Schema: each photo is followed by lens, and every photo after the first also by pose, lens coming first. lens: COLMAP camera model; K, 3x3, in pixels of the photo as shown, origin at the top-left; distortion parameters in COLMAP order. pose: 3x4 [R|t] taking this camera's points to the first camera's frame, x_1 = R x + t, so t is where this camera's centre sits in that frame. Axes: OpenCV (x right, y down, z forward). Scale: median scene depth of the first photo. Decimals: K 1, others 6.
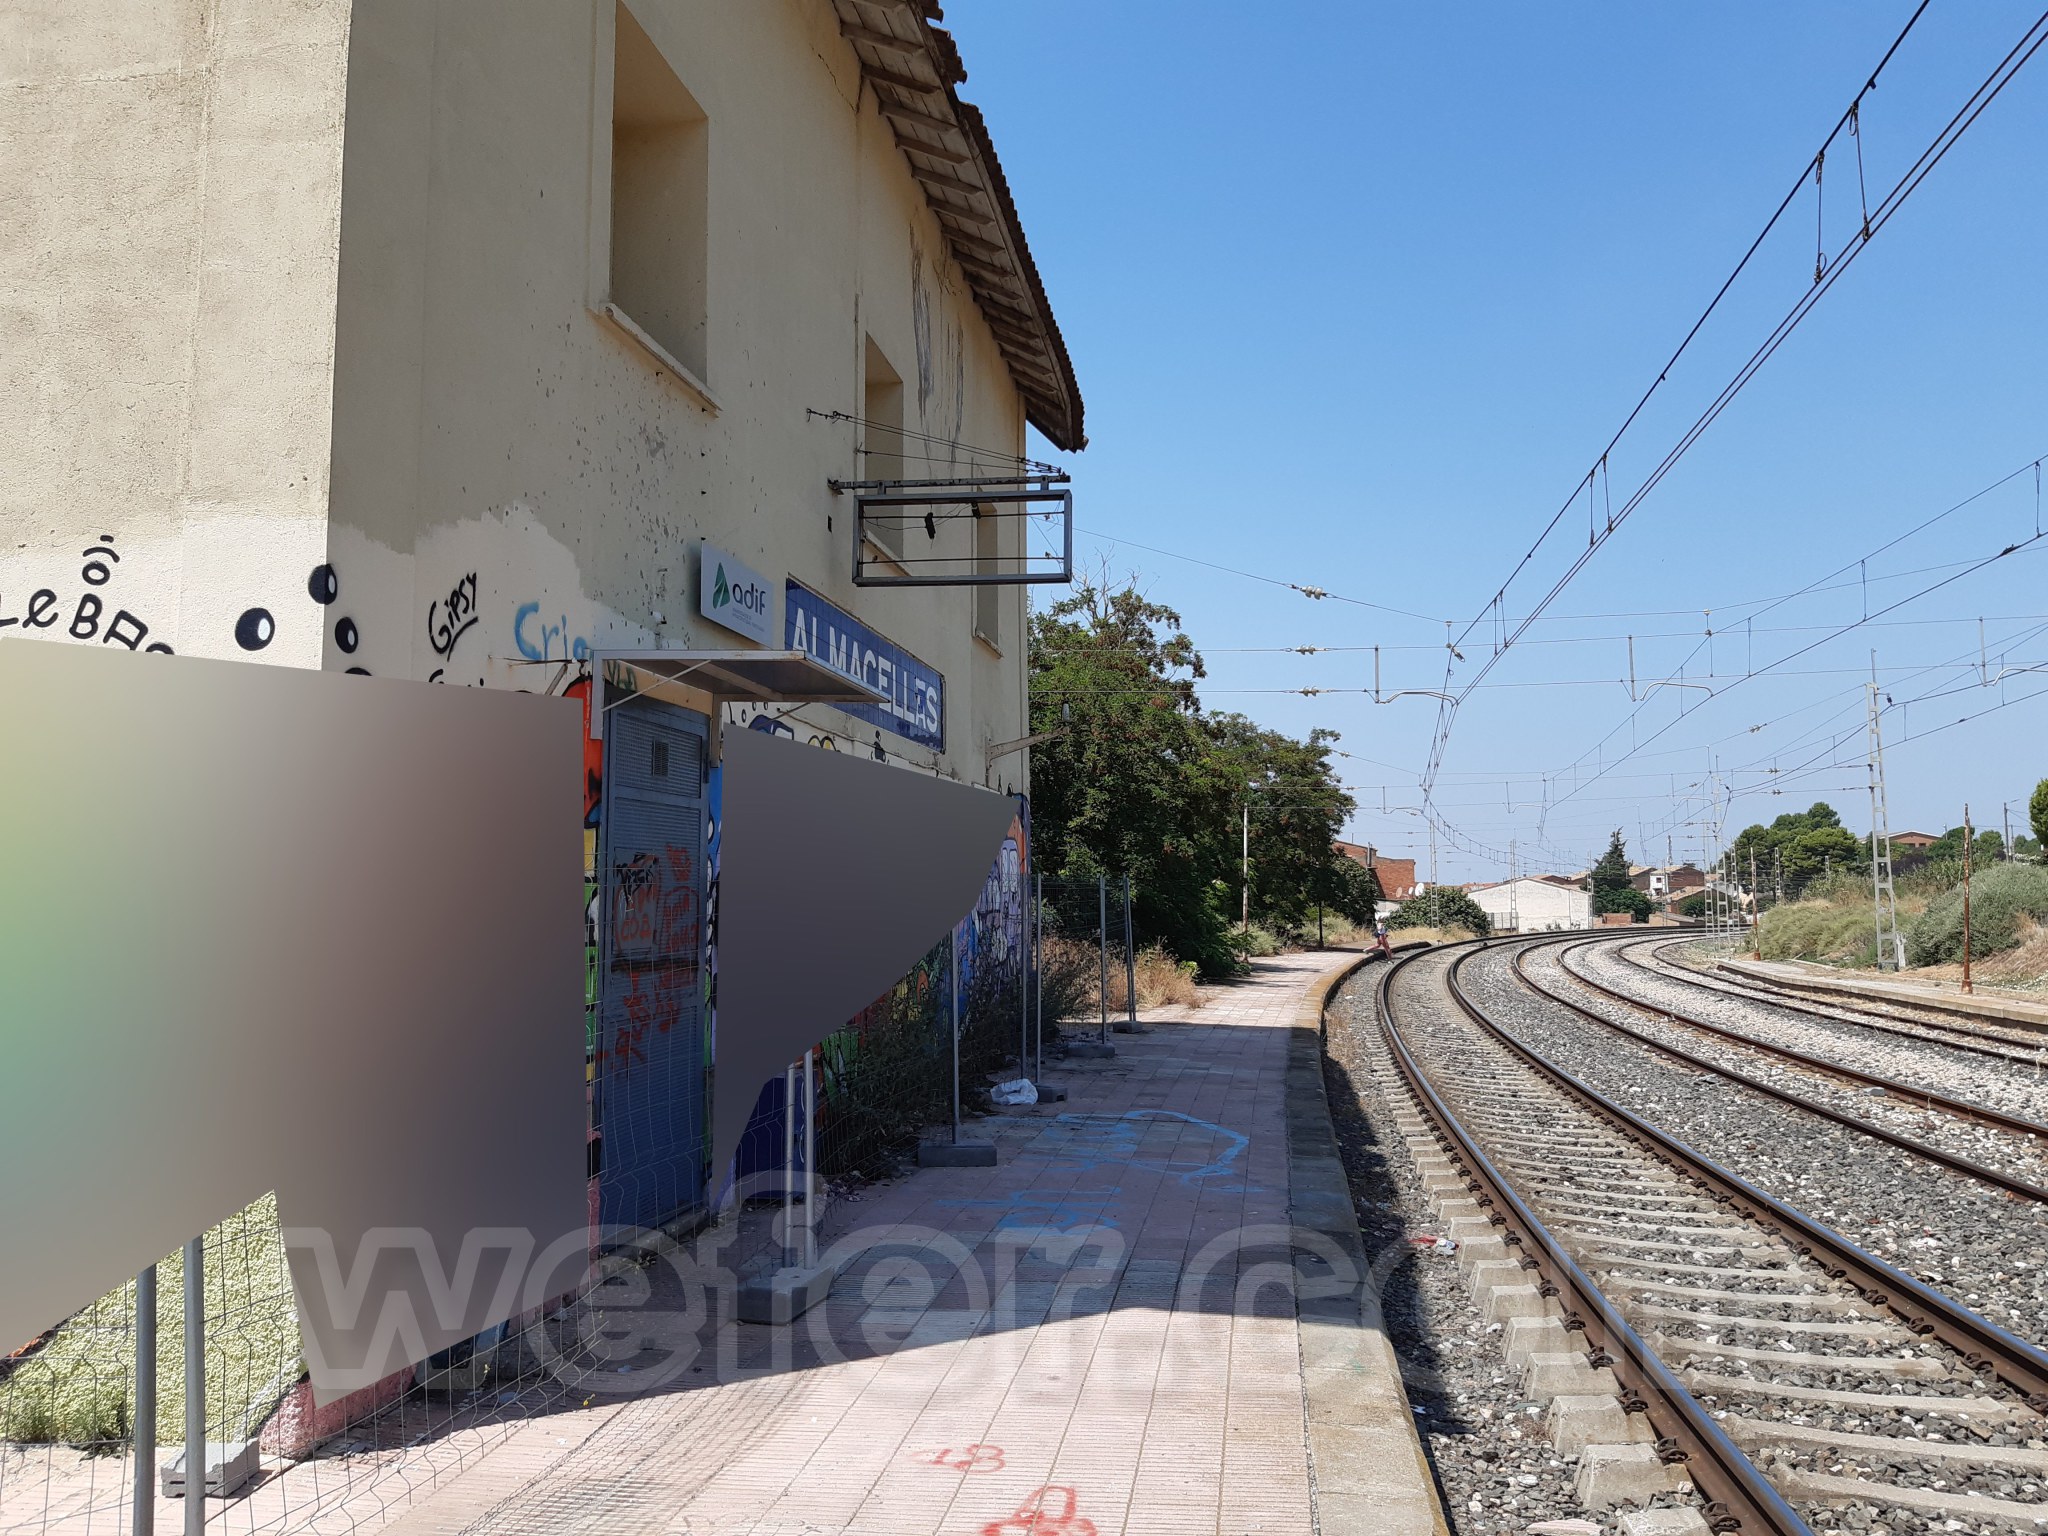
lens RADIAL K [[1581.0, 0, 1008.5], [0, 1581.0, 765.4], [0, 0, 1]] dist [0.037997, -0.084237]
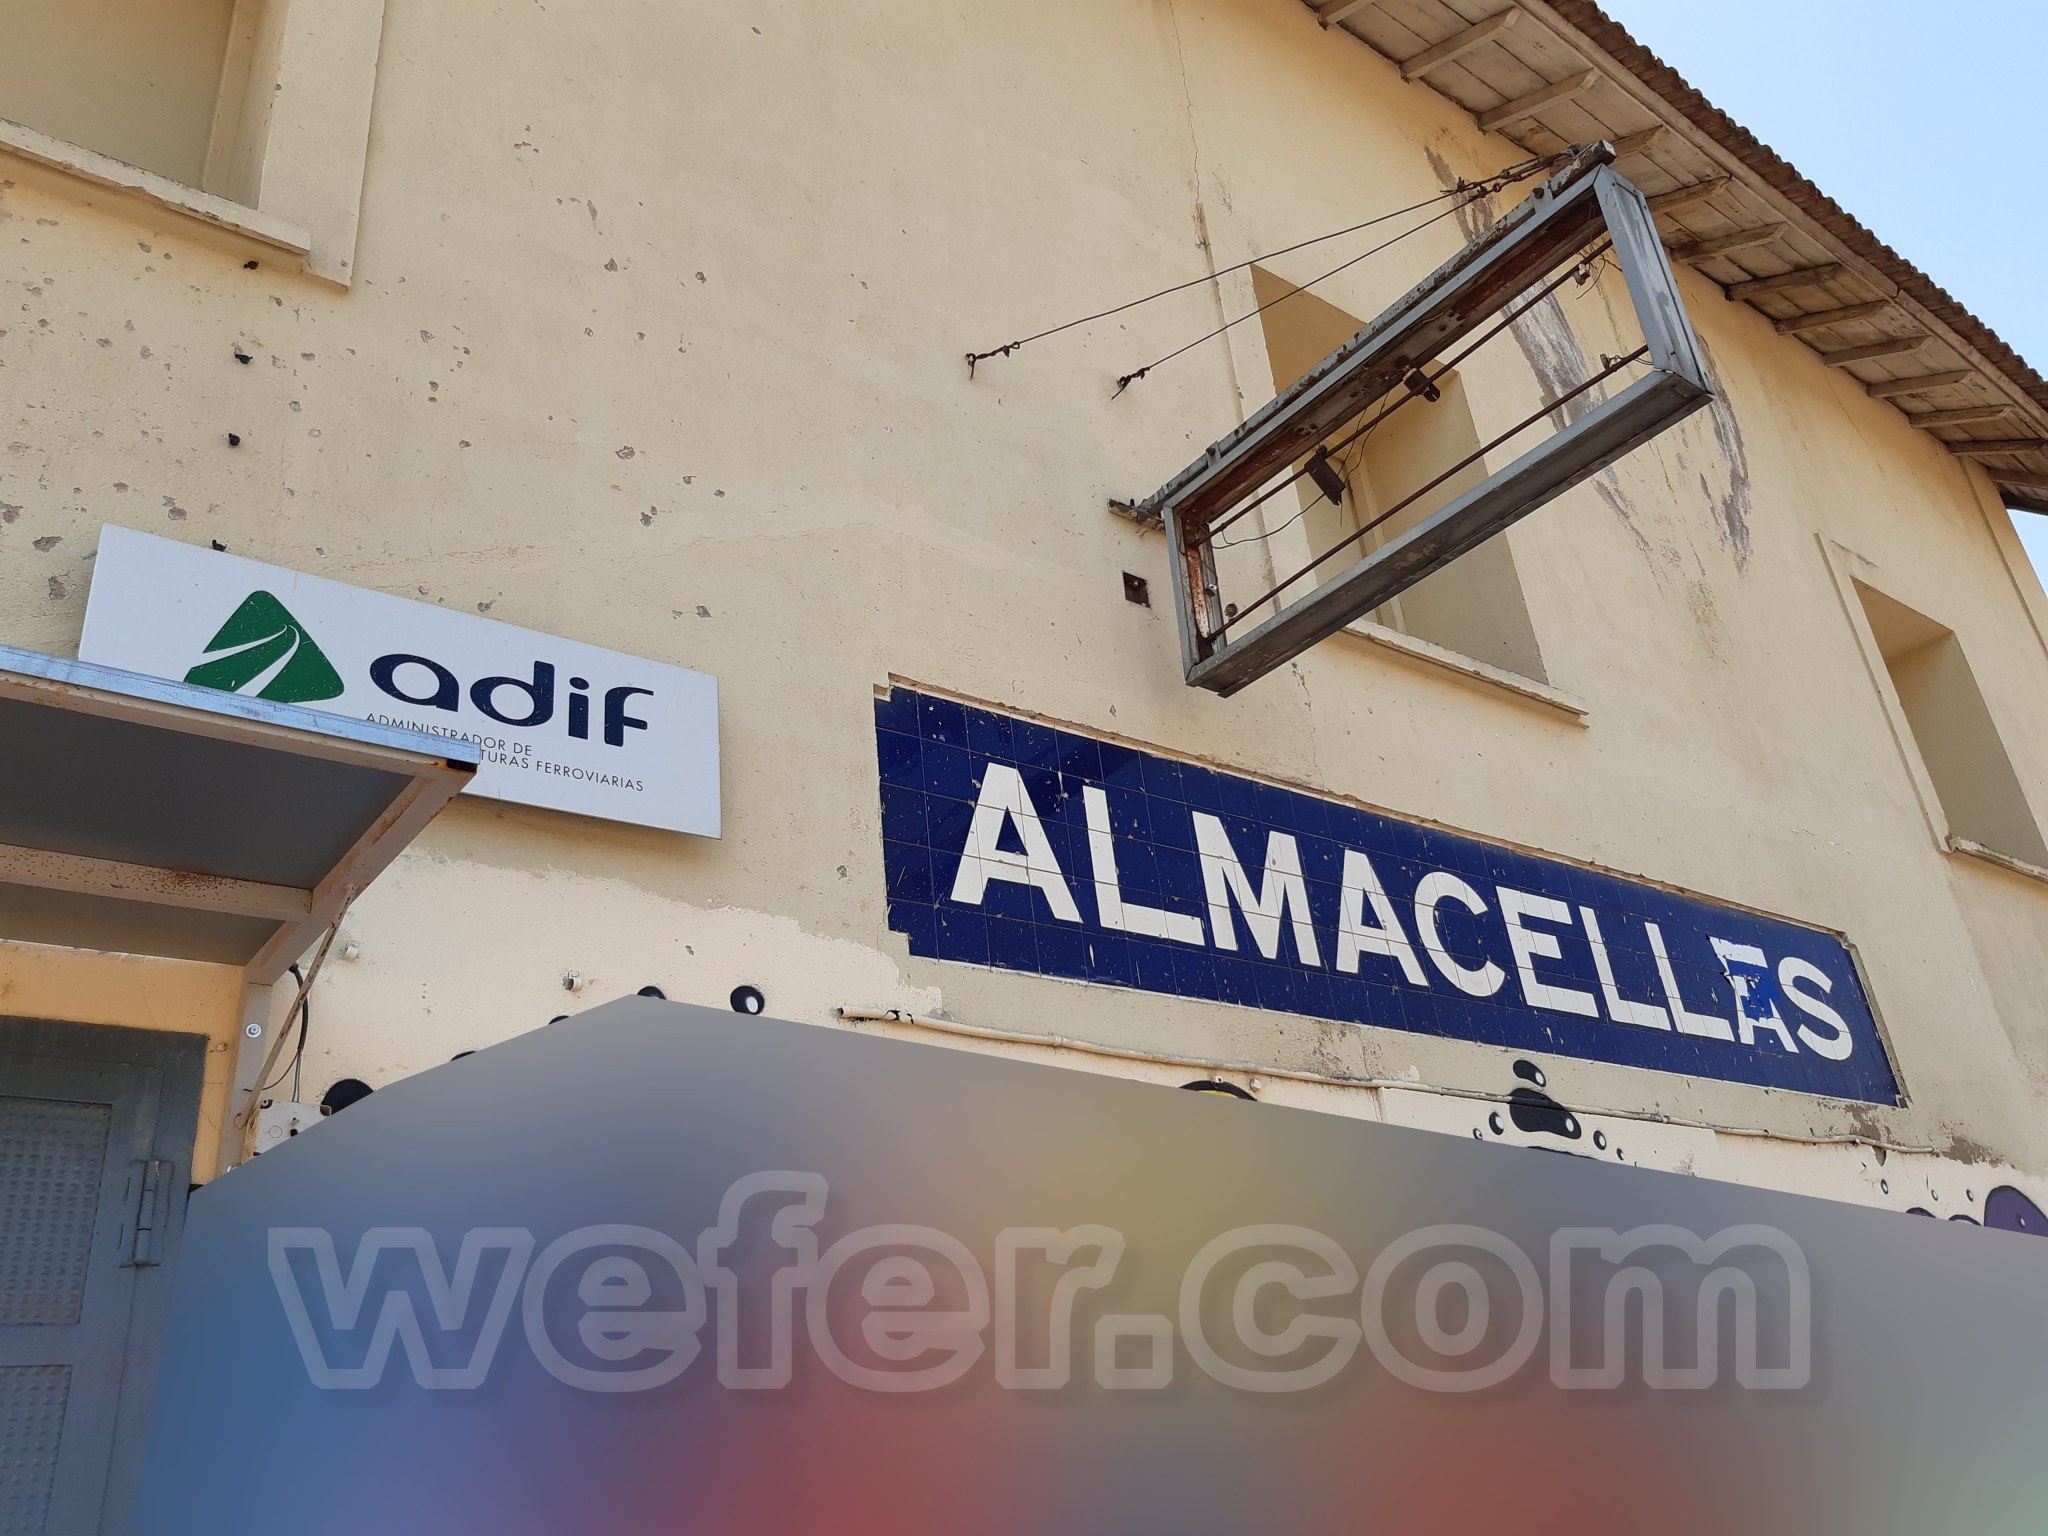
lens RADIAL K [[1581.0, 0, 998.8], [0, 1581.0, 702.3], [0, 0, 1]] dist [0.037997, -0.084237]
pose [[0.725343, -0.366356, -0.582804, 0.075084], [0.140450, 0.907573, -0.395709, 0.030511], [0.673908, 0.205170, 0.709756, 0.503600]]
